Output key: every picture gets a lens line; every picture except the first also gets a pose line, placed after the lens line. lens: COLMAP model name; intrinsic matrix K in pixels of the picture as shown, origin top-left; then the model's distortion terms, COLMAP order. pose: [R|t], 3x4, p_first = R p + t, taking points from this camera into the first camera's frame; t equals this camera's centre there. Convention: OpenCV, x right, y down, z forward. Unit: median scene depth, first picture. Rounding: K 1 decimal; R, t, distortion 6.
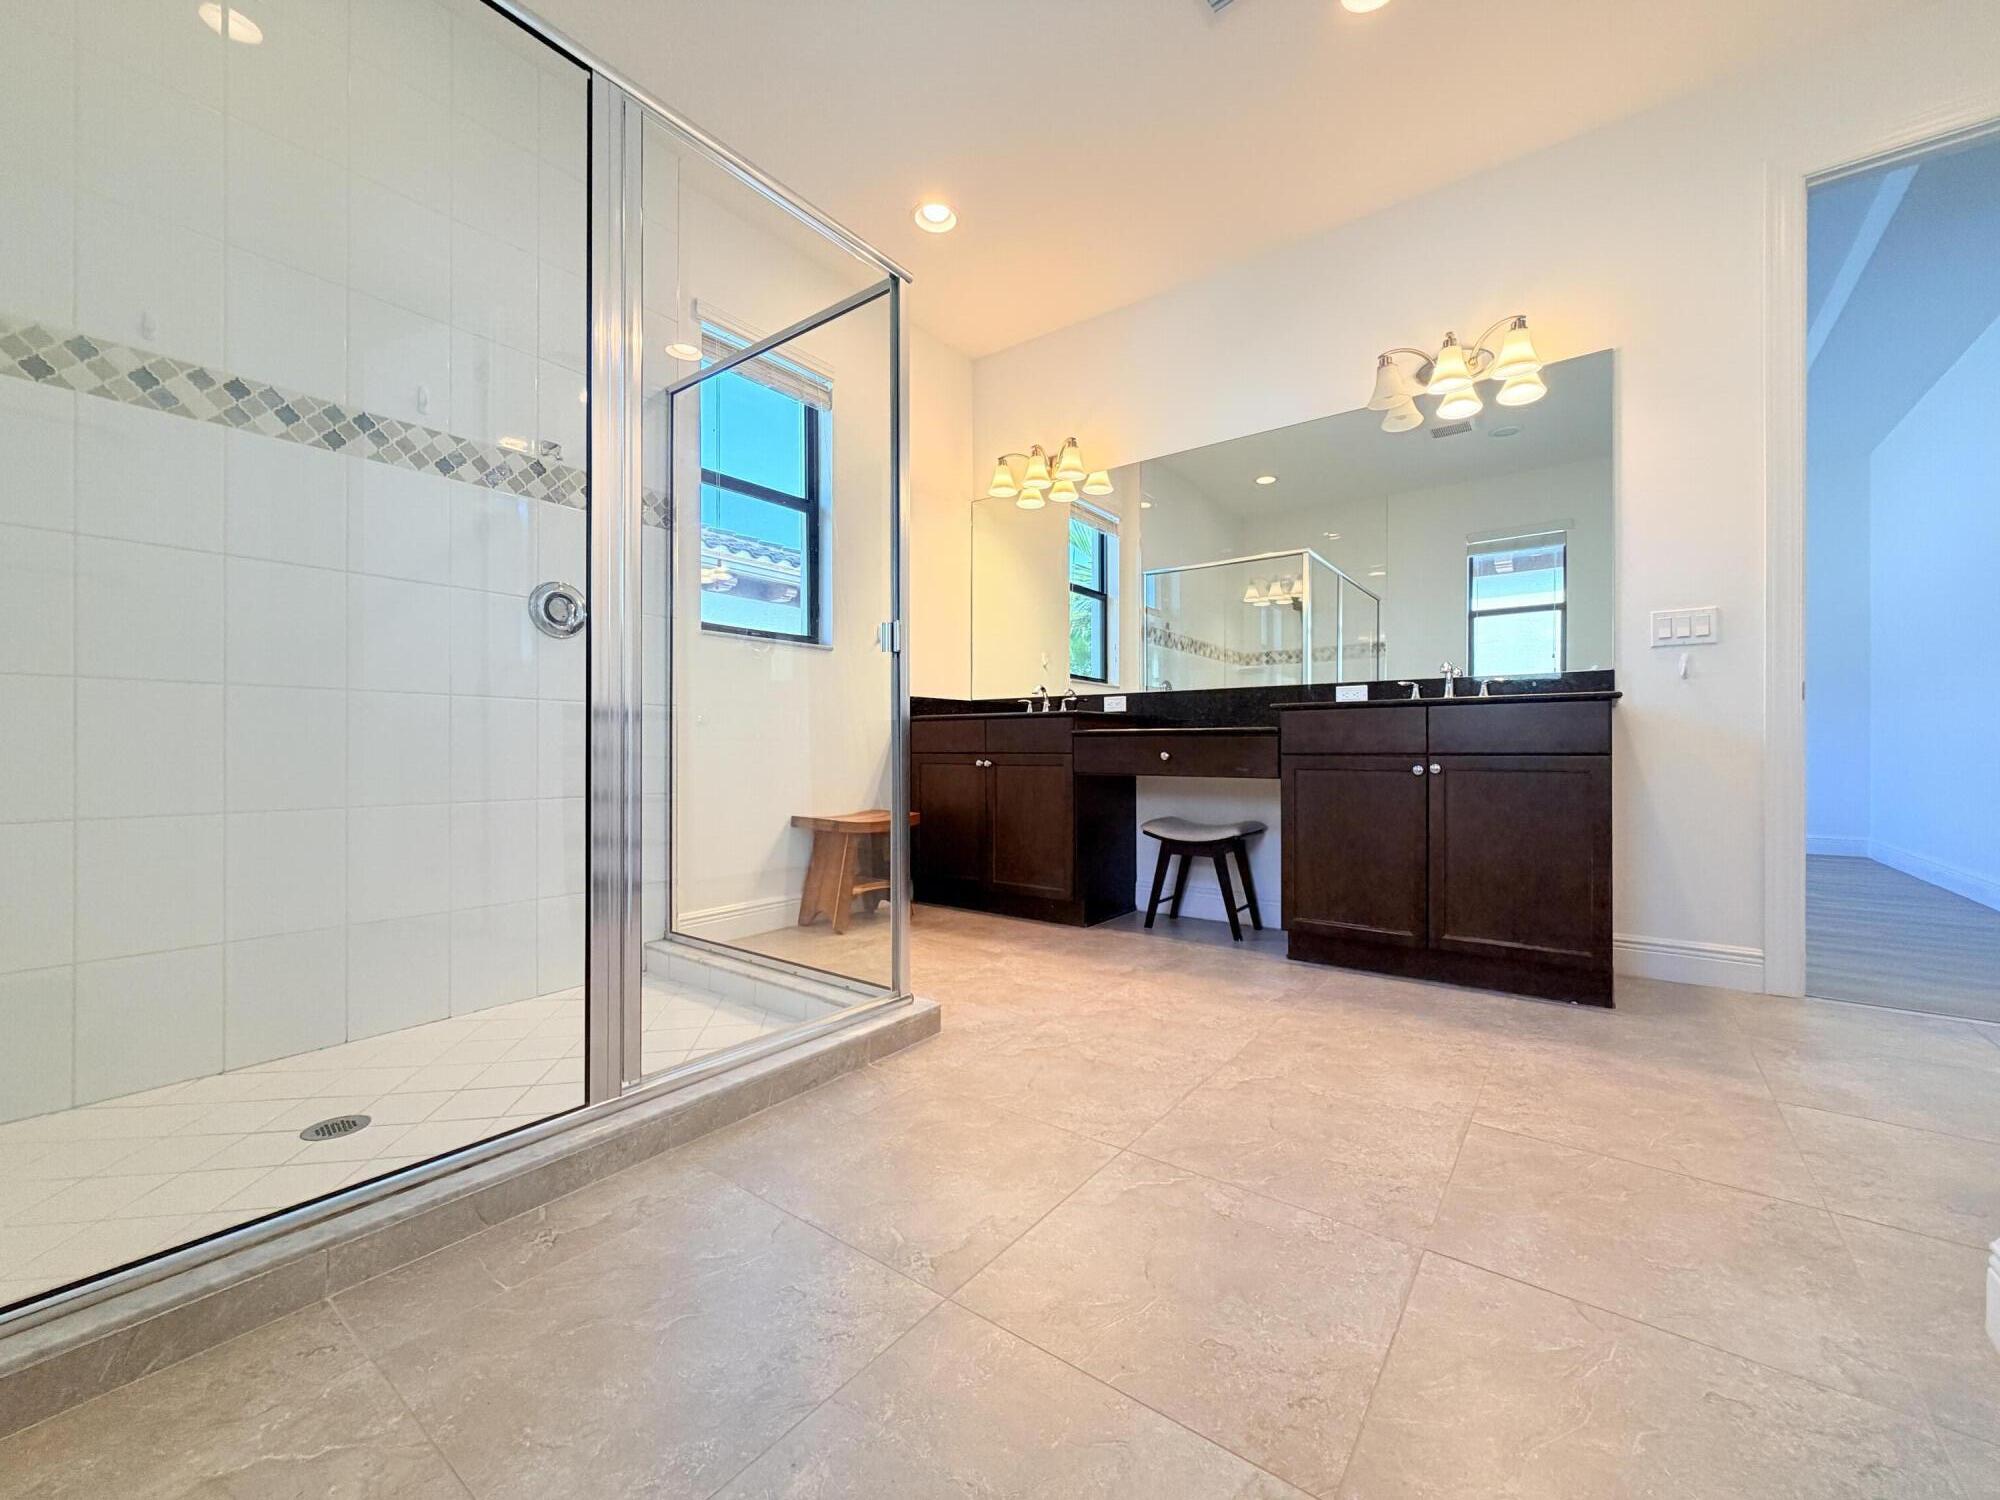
lens RADIAL K [[797.9, 0, 1003.8], [0, 797.9, 749.6], [0, 0, 1]] dist [-0.000023, -0.000180]
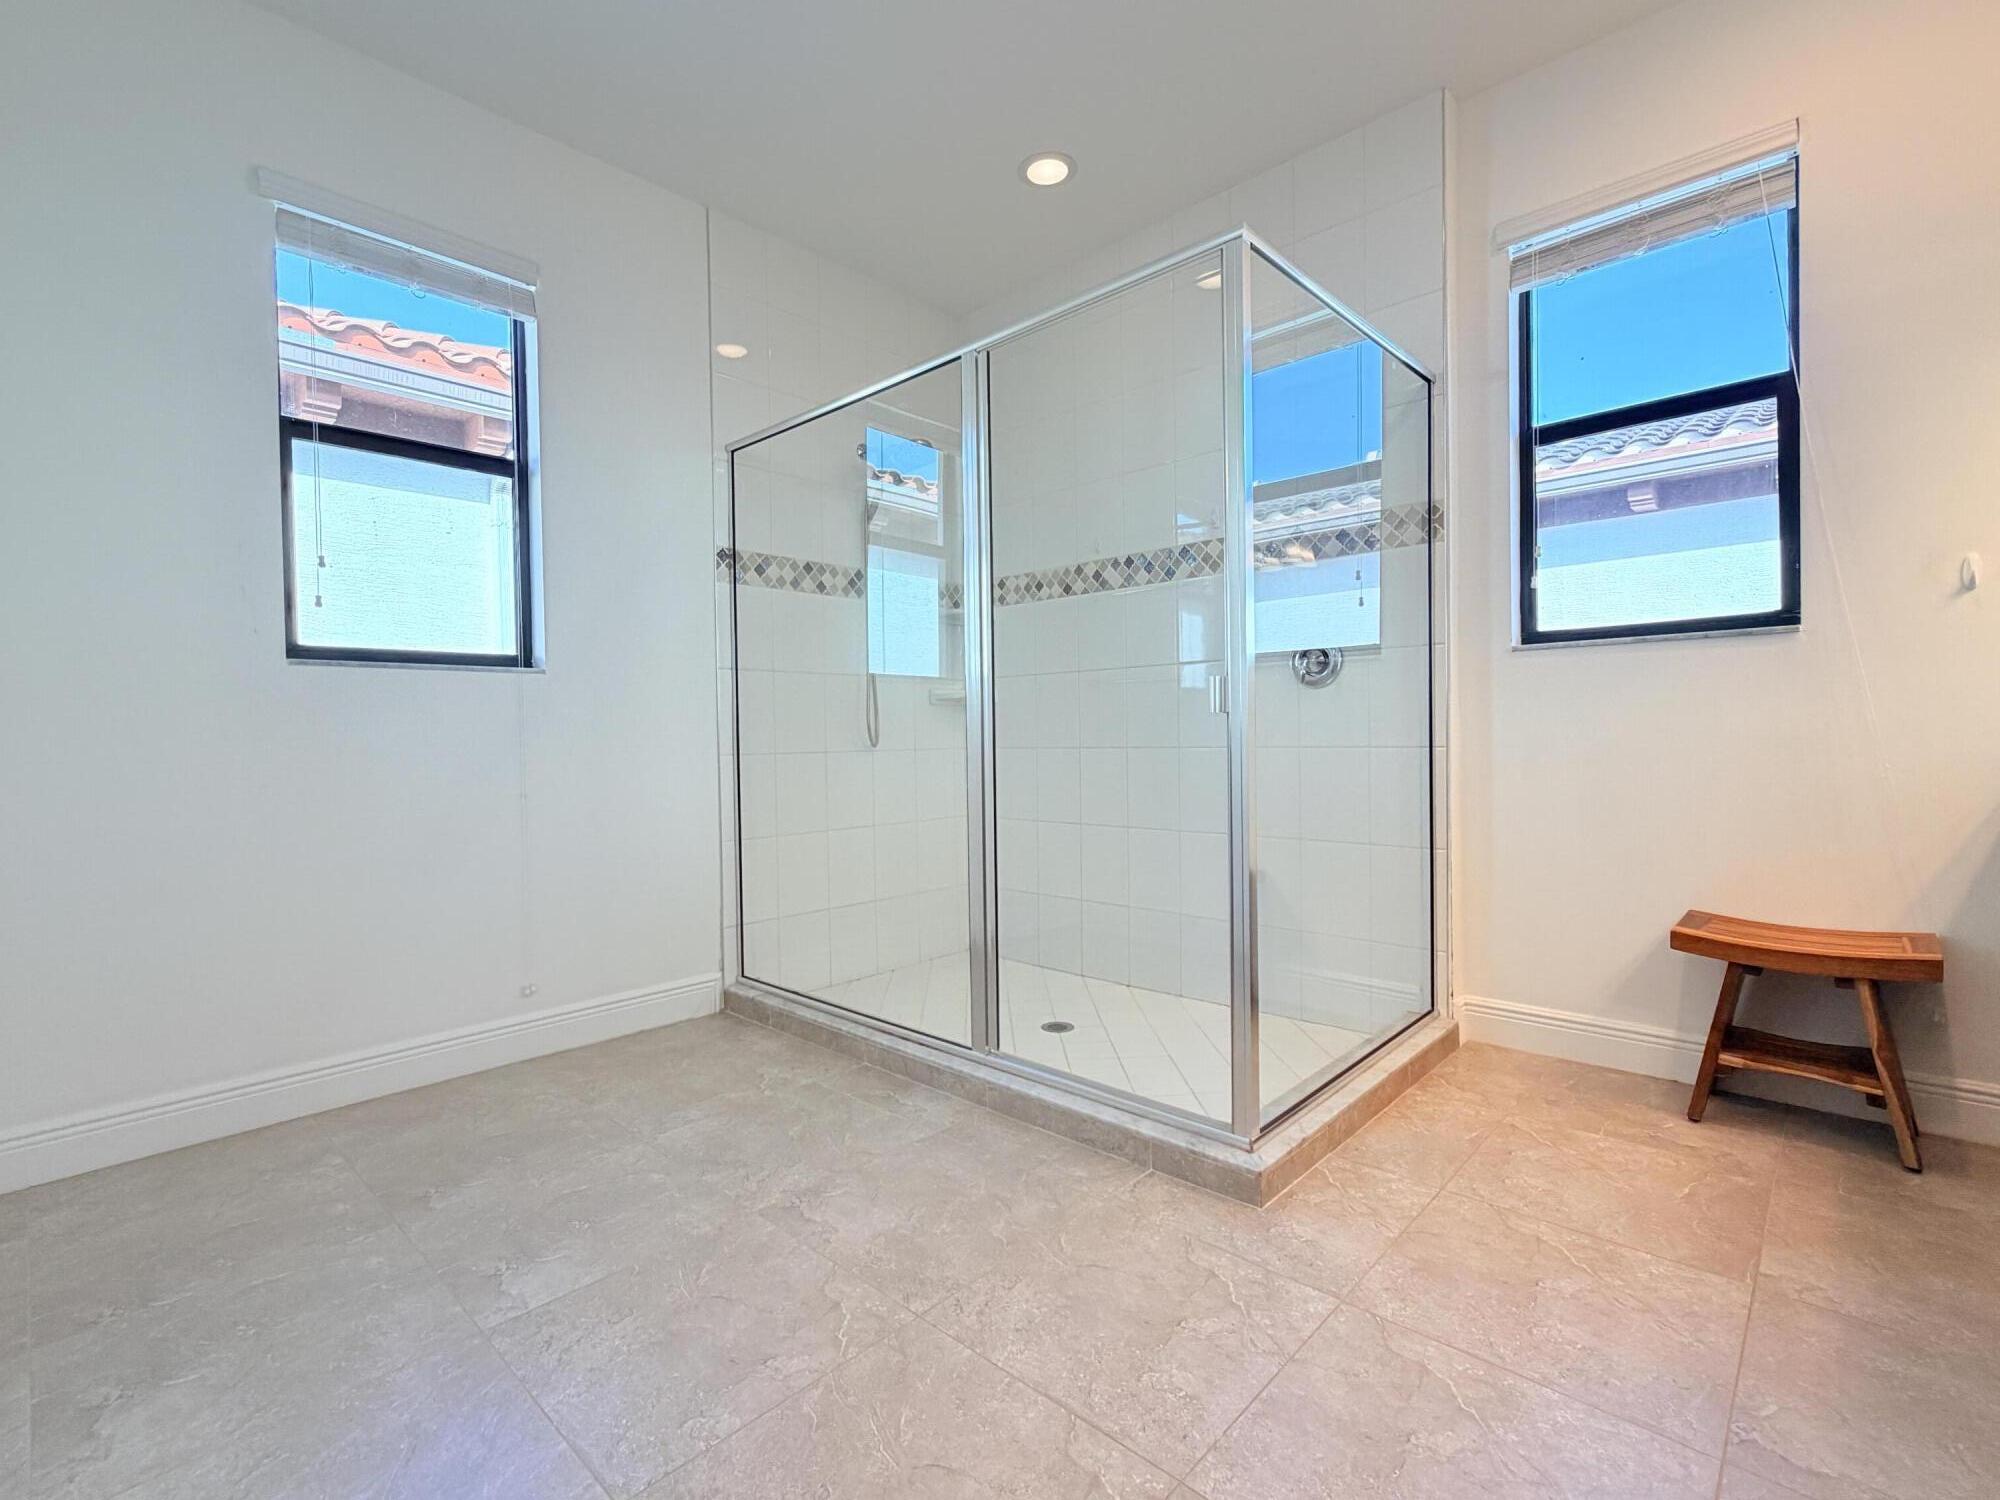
lens RADIAL K [[917.9, 0, 1000.0], [0, 917.9, 750.0], [0, 0, 1]] dist [0.000216, -0.000359]
pose [[-0.119015, 0.014715, -0.992783, 0.999993], [0.016399, 0.999783, 0.012853, -0.118278], [0.992757, -0.014751, -0.119230, 1.073291]]
